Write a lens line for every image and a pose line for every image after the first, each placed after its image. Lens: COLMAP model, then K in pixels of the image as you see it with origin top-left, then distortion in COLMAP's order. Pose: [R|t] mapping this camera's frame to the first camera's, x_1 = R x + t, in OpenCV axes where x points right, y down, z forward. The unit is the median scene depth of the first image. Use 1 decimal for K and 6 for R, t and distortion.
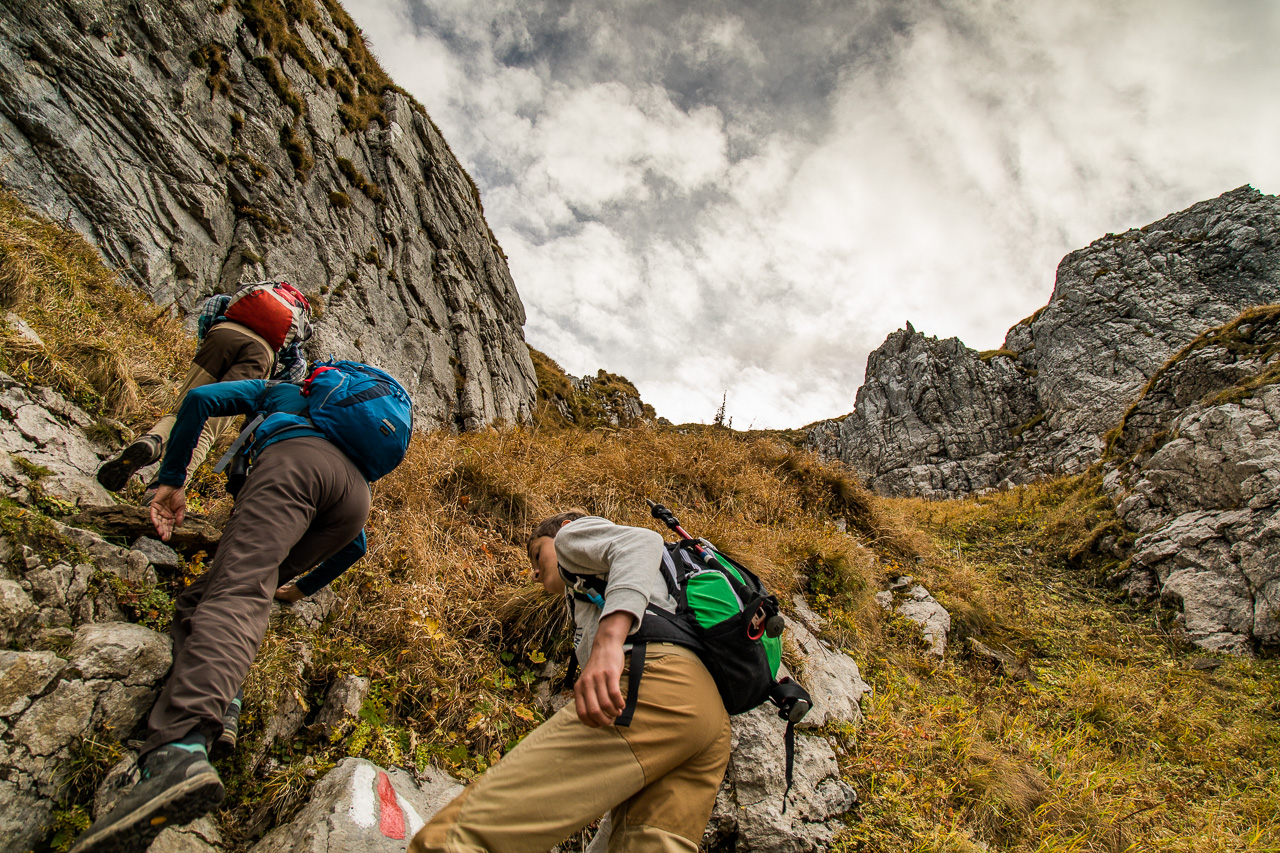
lens RADIAL K [[869.0, 0, 643.3], [0, 869.0, 422.9], [0, 0, 1]] dist [0.028954, 0.001884]
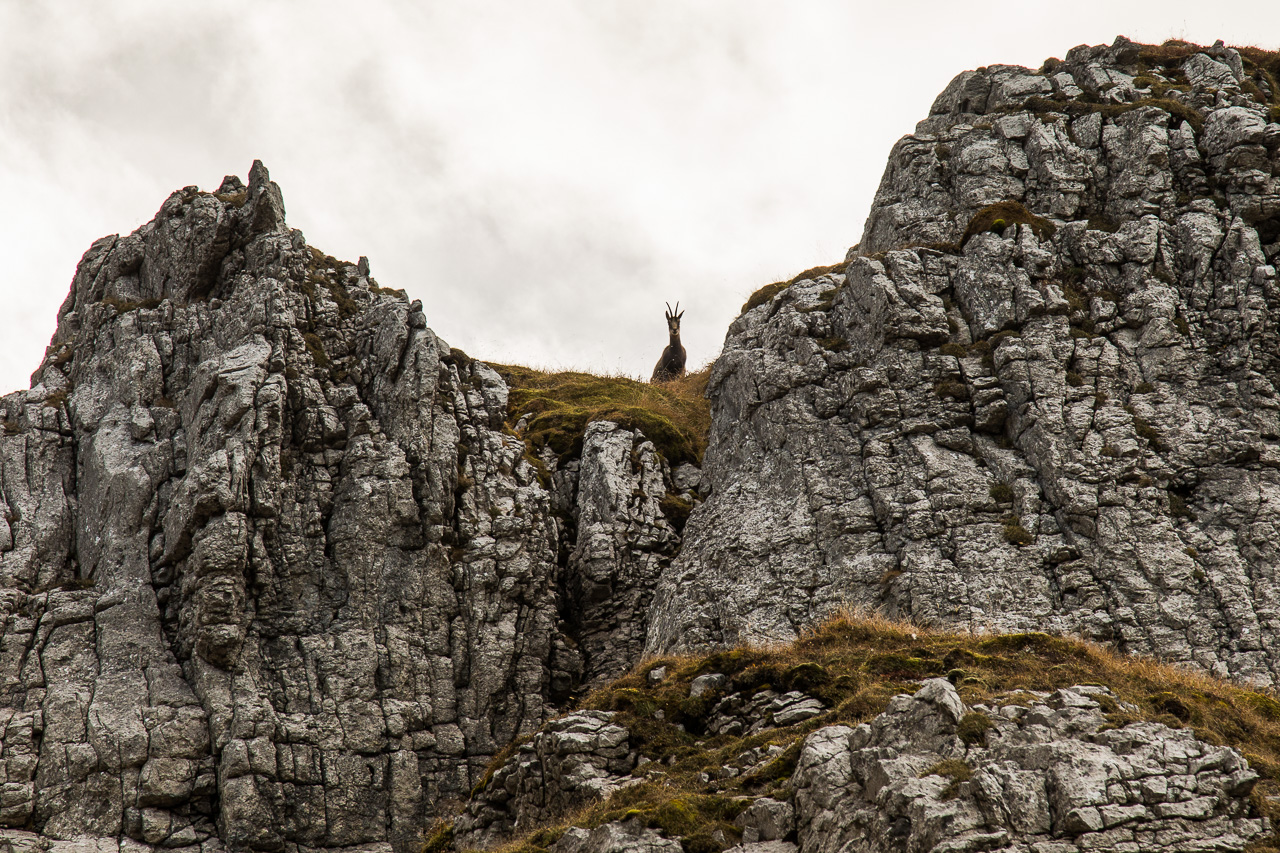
lens RADIAL K [[6271.8, 0, 640.0], [0, 6271.8, 426.4], [0, 0, 1]] dist [0.212090, 0.000000]
pose [[0.930645, 0.238991, 0.277098, -0.023880], [-0.246838, 0.969033, -0.006751, -0.077660], [-0.270131, -0.062115, 0.960818, -0.585438]]
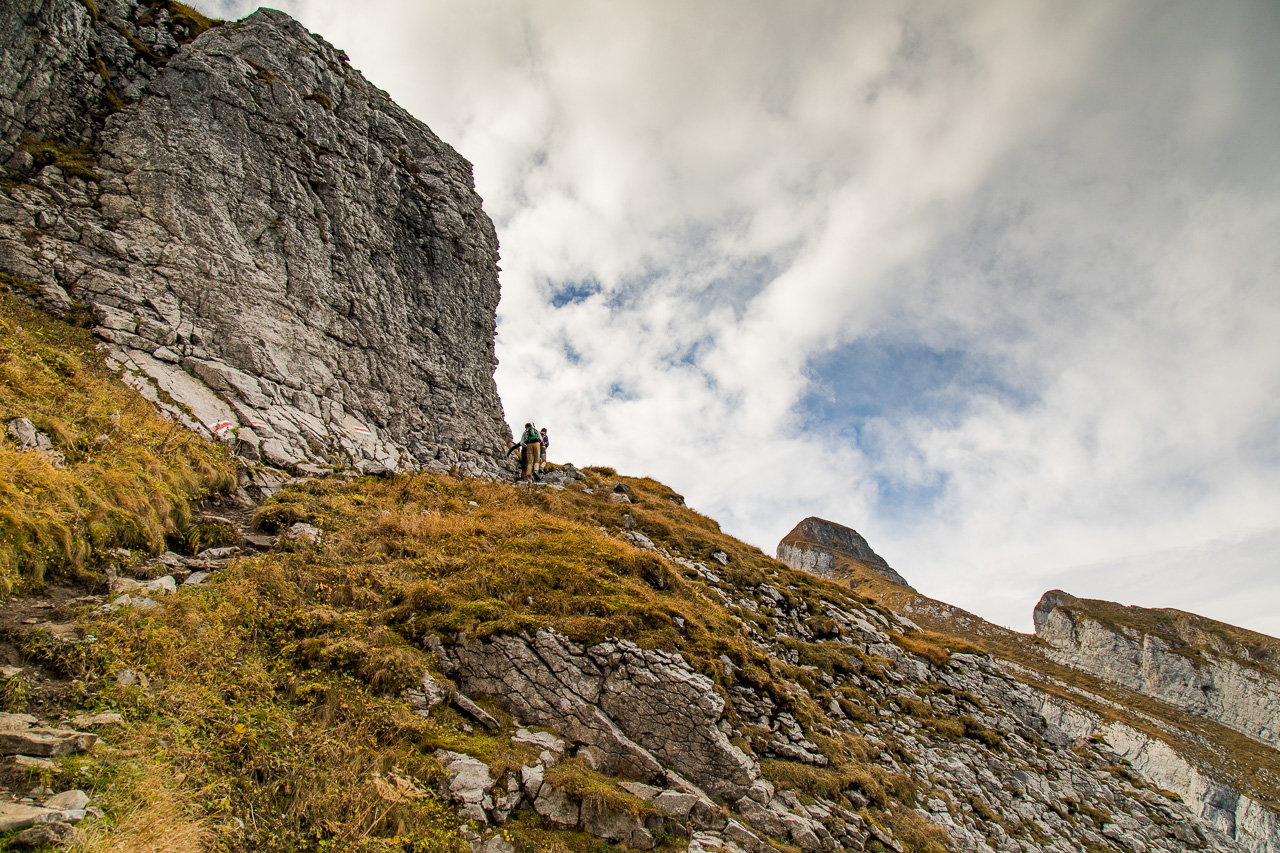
lens RADIAL K [[869.0, 0, 642.2], [0, 869.0, 427.9], [0, 0, 1]] dist [0.028954, 0.001884]
pose [[0.078768, 0.377769, 0.922543, -0.008027], [-0.698628, 0.681068, -0.219239, -0.016191], [-0.711137, -0.627245, 0.317566, 0.410314]]
